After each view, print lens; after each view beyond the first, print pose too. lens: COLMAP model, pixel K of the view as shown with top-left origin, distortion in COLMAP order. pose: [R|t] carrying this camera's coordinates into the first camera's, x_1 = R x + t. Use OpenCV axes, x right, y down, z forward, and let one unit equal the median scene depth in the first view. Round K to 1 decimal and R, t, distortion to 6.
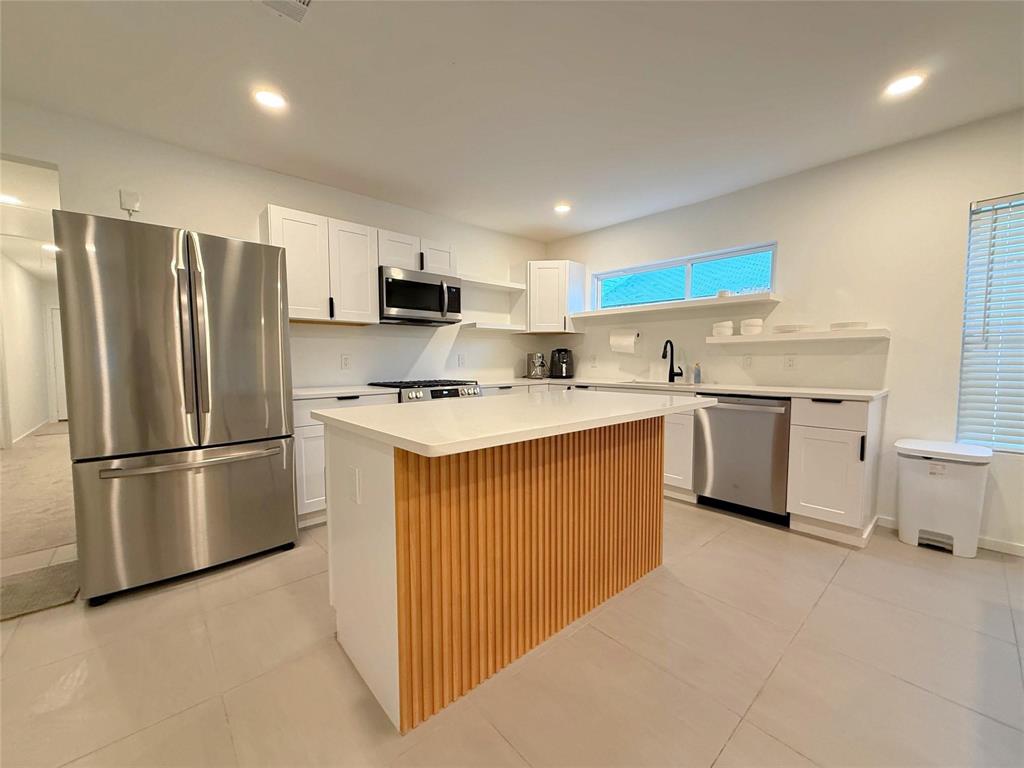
lens RADIAL K [[404.6, 0, 512.7], [0, 404.6, 385.6], [0, 0, 1]] dist [-0.001391, -0.000362]
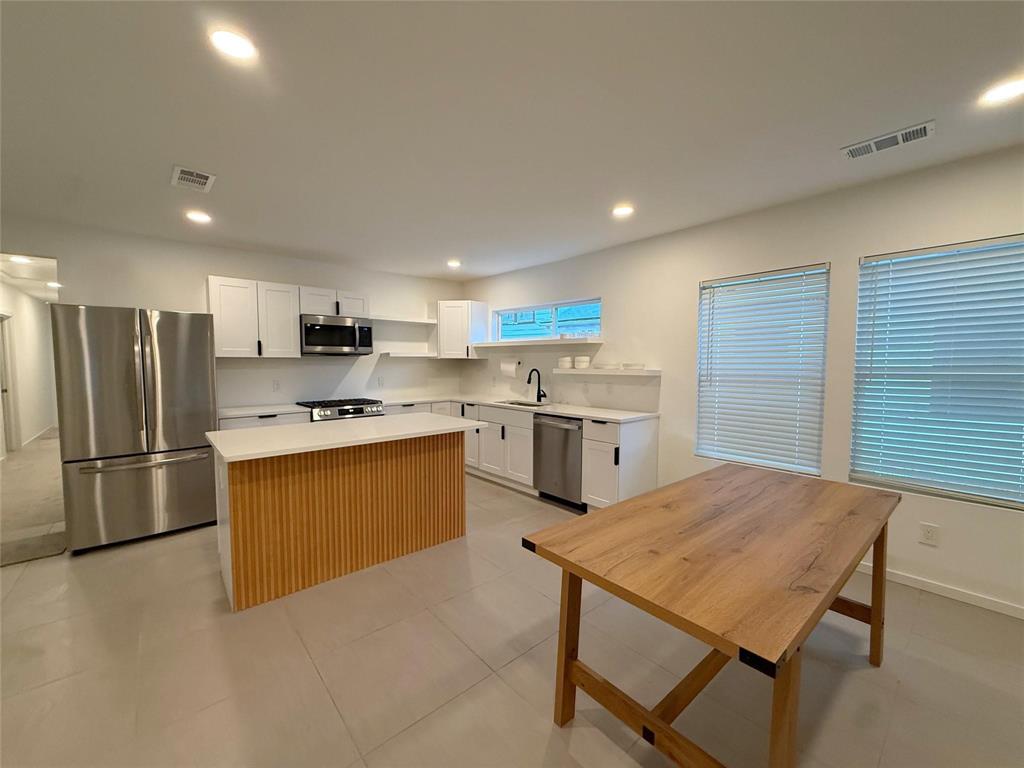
lens RADIAL K [[404.6, 0, 512.7], [0, 404.6, 385.6], [0, 0, 1]] dist [-0.001391, -0.000362]
pose [[0.999953, 0.004546, -0.008585, 0.369128], [-0.004575, 0.999984, -0.003351, -0.062388], [0.008569, 0.003390, 0.999958, -0.304685]]
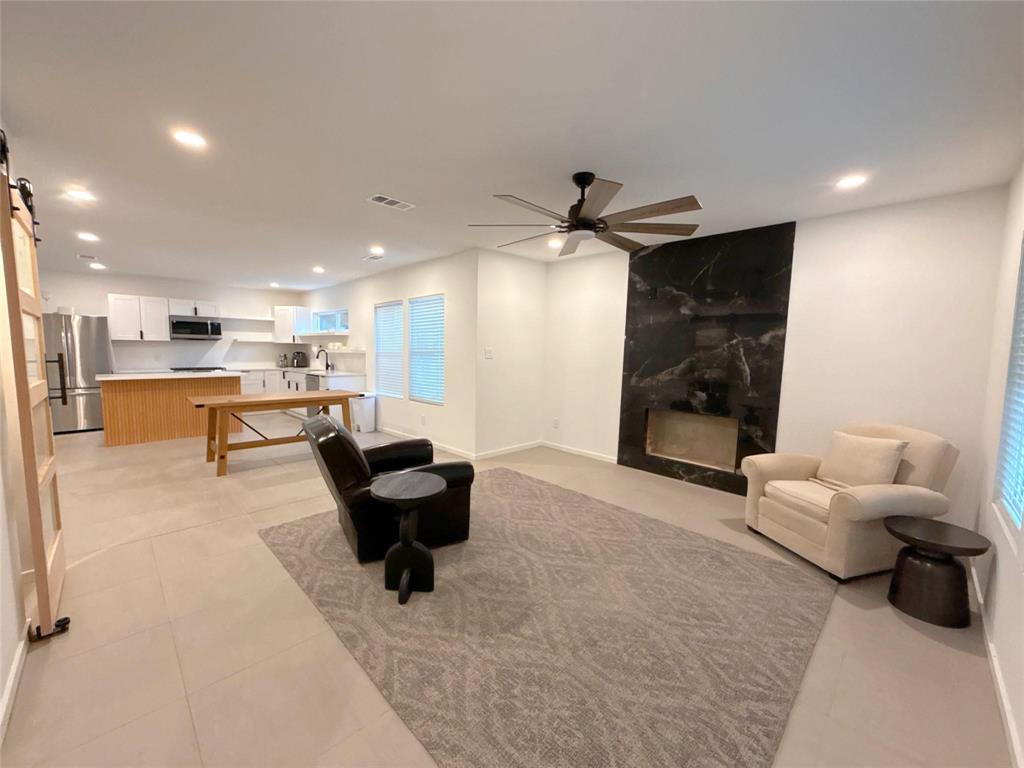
lens RADIAL K [[404.6, 0, 512.7], [0, 404.6, 385.6], [0, 0, 1]] dist [-0.001391, -0.000362]
pose [[0.992333, 0.008984, 0.123268, 1.251955], [-0.012490, 0.999538, 0.027697, 0.004441], [-0.122963, -0.029024, 0.991987, -1.418233]]
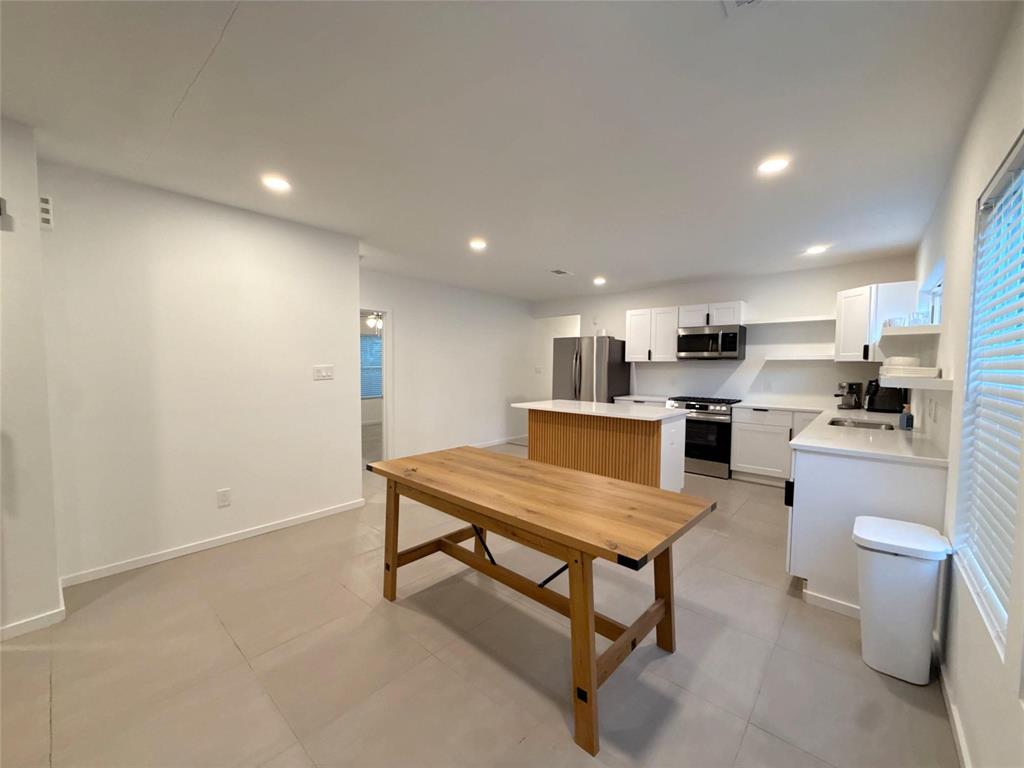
lens RADIAL K [[404.6, 0, 512.7], [0, 404.6, 385.6], [0, 0, 1]] dist [-0.001391, -0.000362]
pose [[0.125993, 0.054810, -0.990516, 1.270942], [-0.072046, 0.996341, 0.045968, -0.082302], [0.989411, 0.065571, 0.129481, 0.106730]]
